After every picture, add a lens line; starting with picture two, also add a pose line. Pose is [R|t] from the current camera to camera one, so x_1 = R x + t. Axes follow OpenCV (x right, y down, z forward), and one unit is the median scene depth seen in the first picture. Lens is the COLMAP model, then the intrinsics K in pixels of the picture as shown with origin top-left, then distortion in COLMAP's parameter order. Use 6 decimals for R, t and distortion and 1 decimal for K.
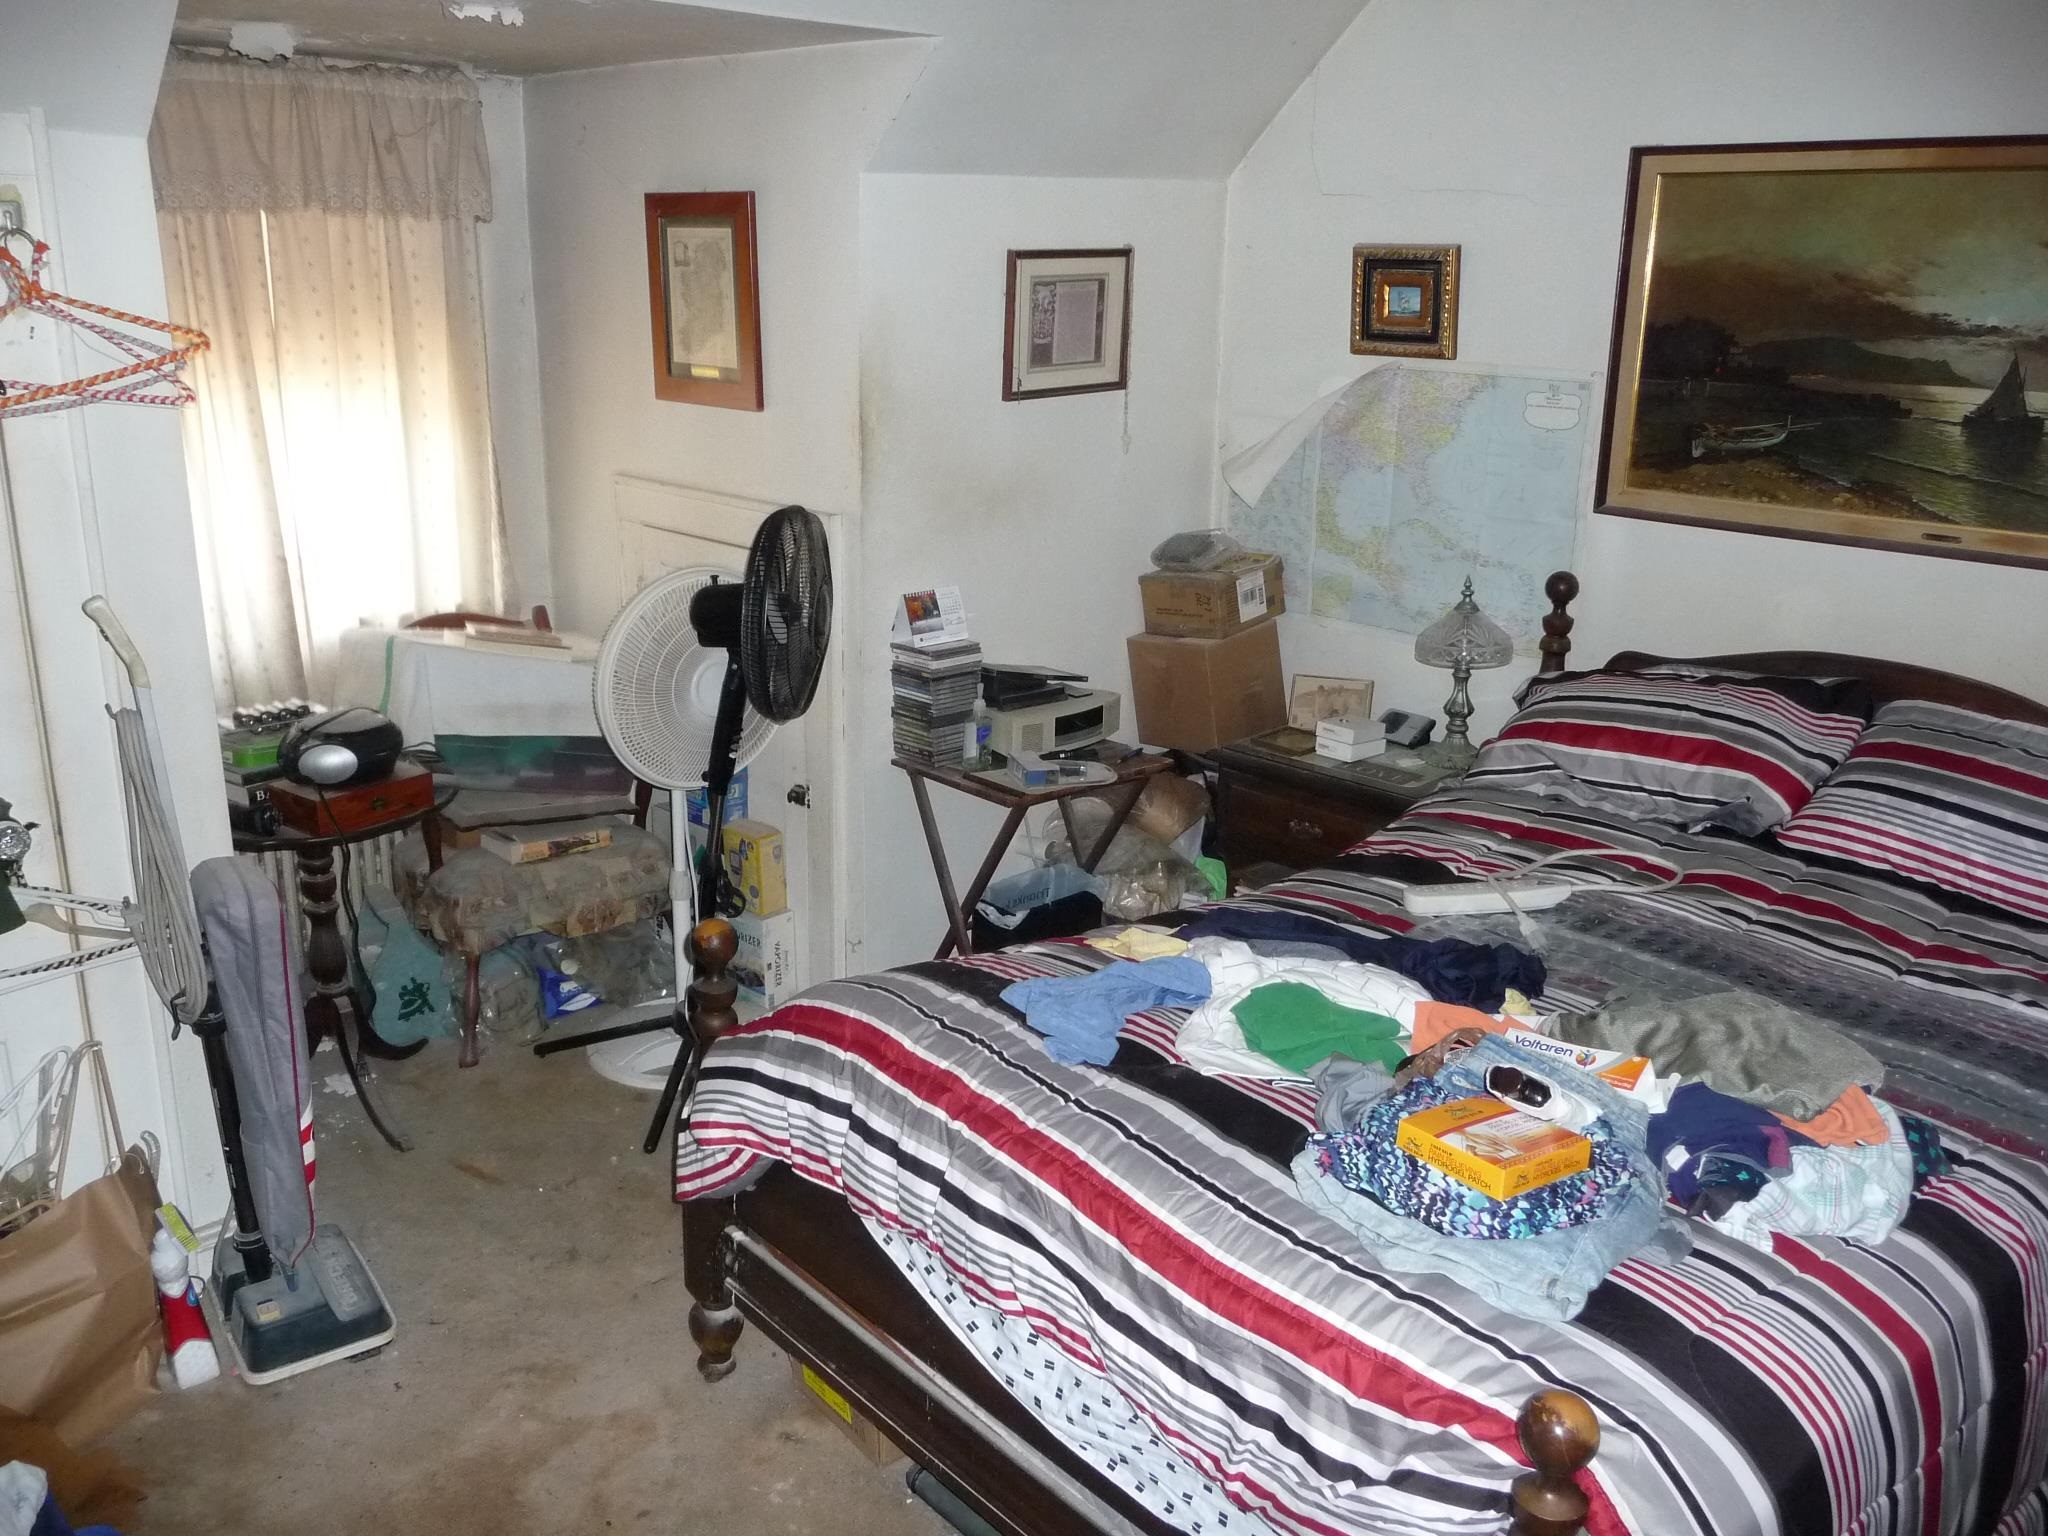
lens RADIAL K [[1707.9, 0, 1022.3], [0, 1707.9, 764.8], [0, 0, 1]] dist [-0.045387, 0.041939]
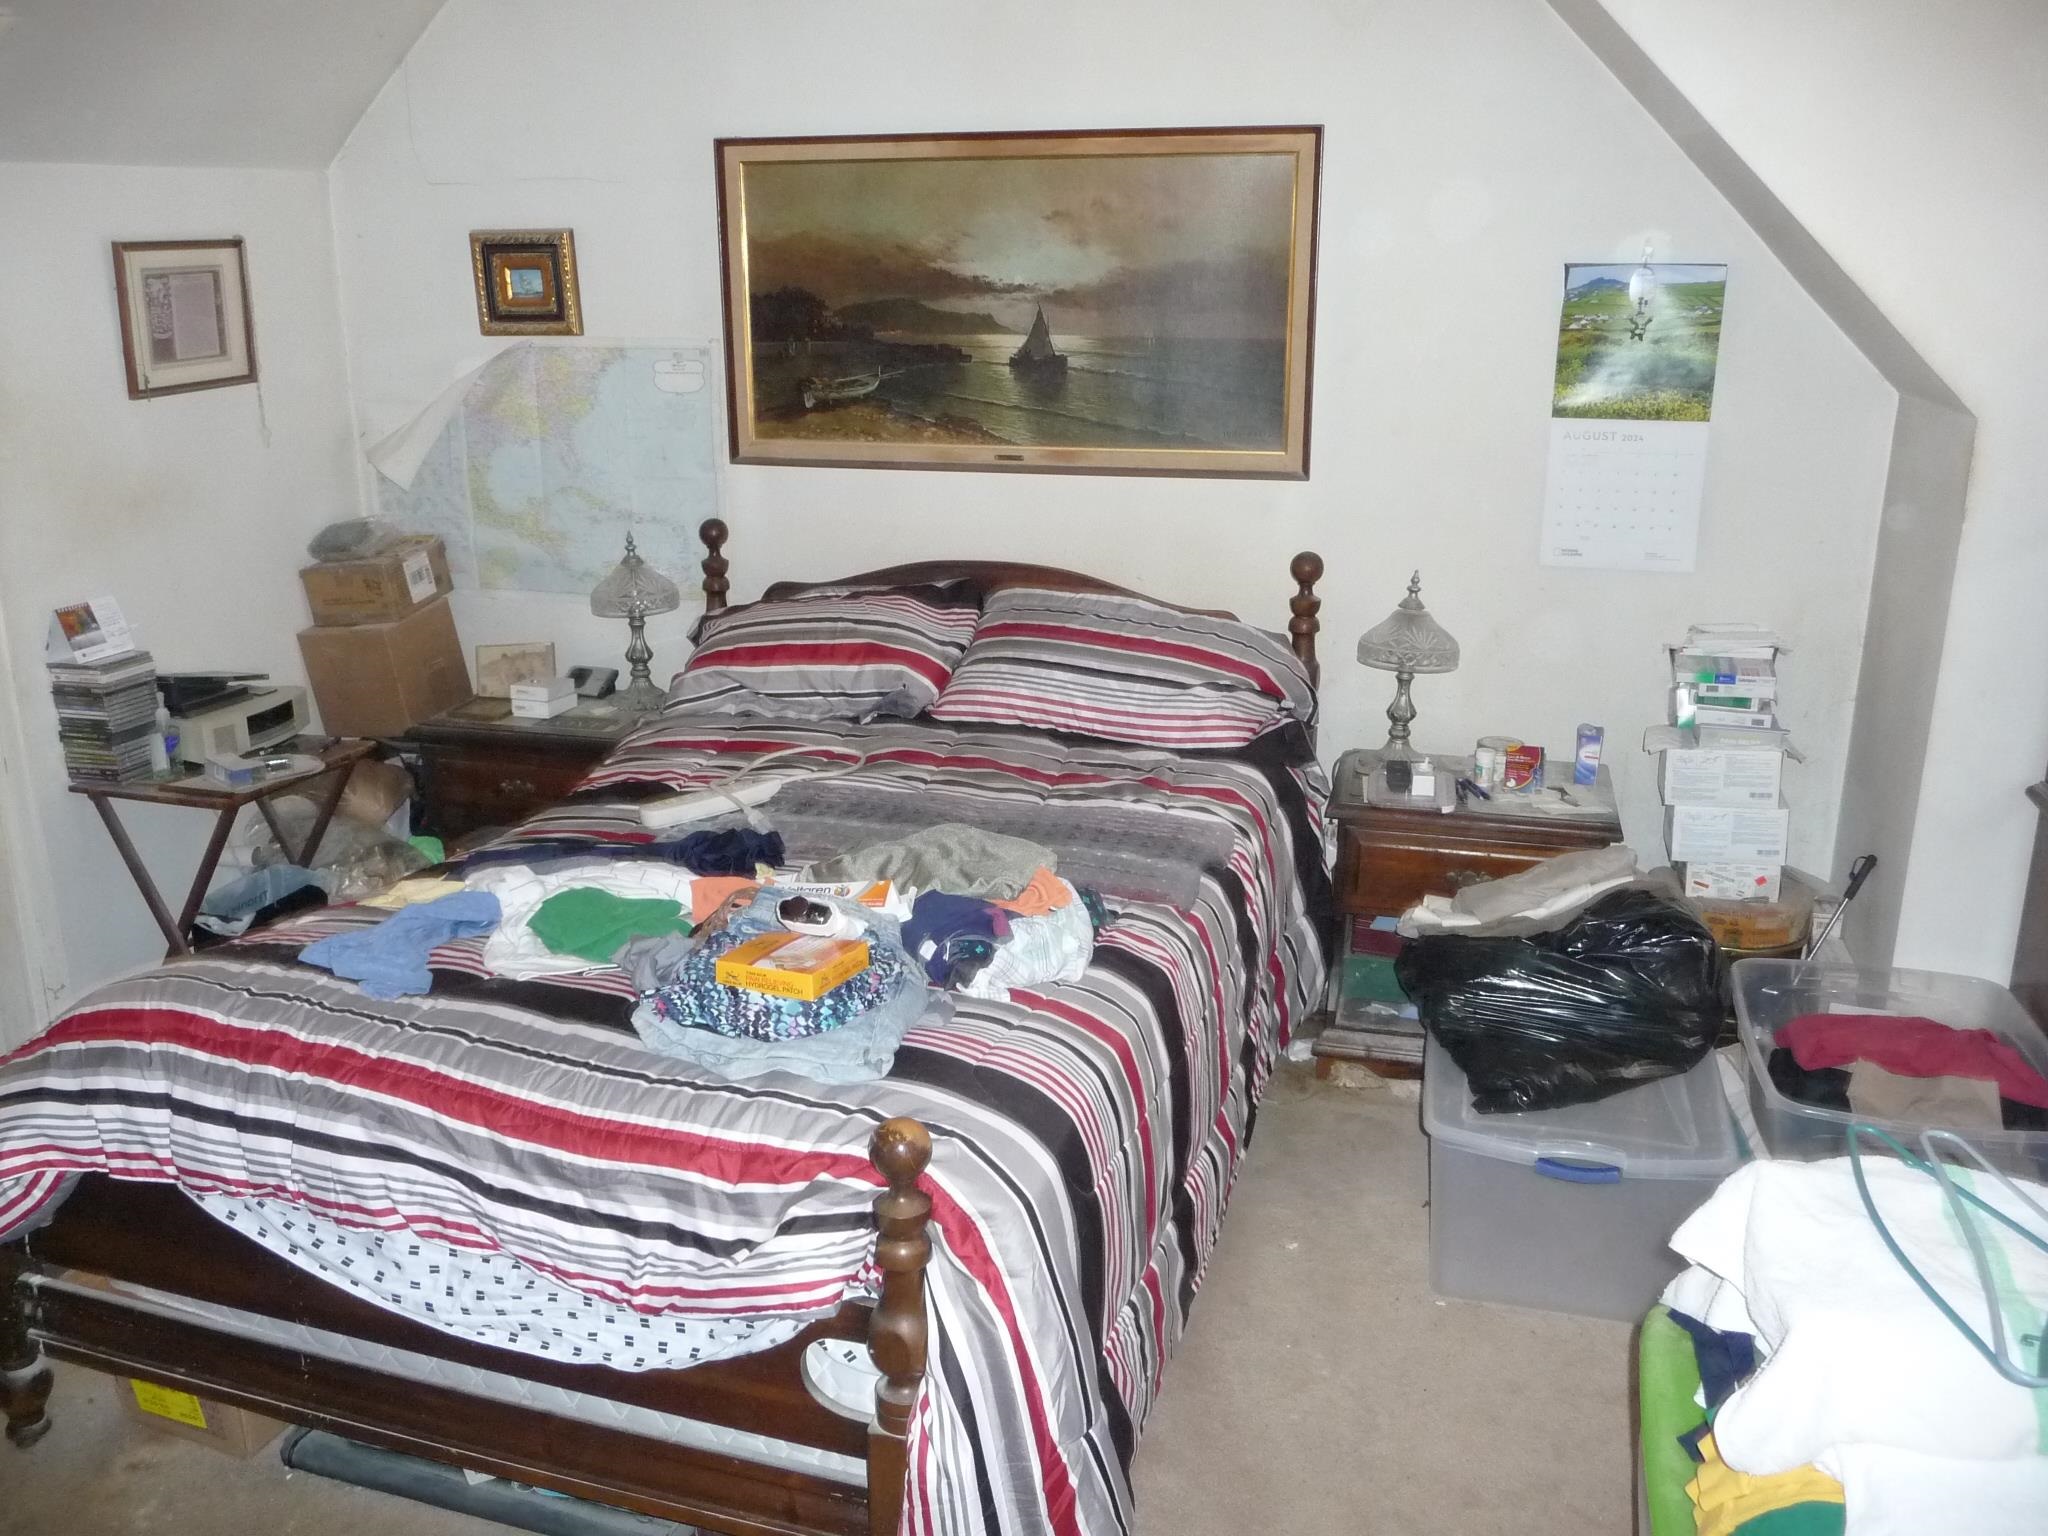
lens RADIAL K [[1707.9, 0, 1023.0], [0, 1707.9, 769.3], [0, 0, 1]] dist [-0.045387, 0.041939]
pose [[0.859990, -0.162654, 0.483695, -0.090668], [0.161145, 0.985903, 0.045025, 0.037878], [-0.484200, 0.039224, 0.874078, -0.086424]]
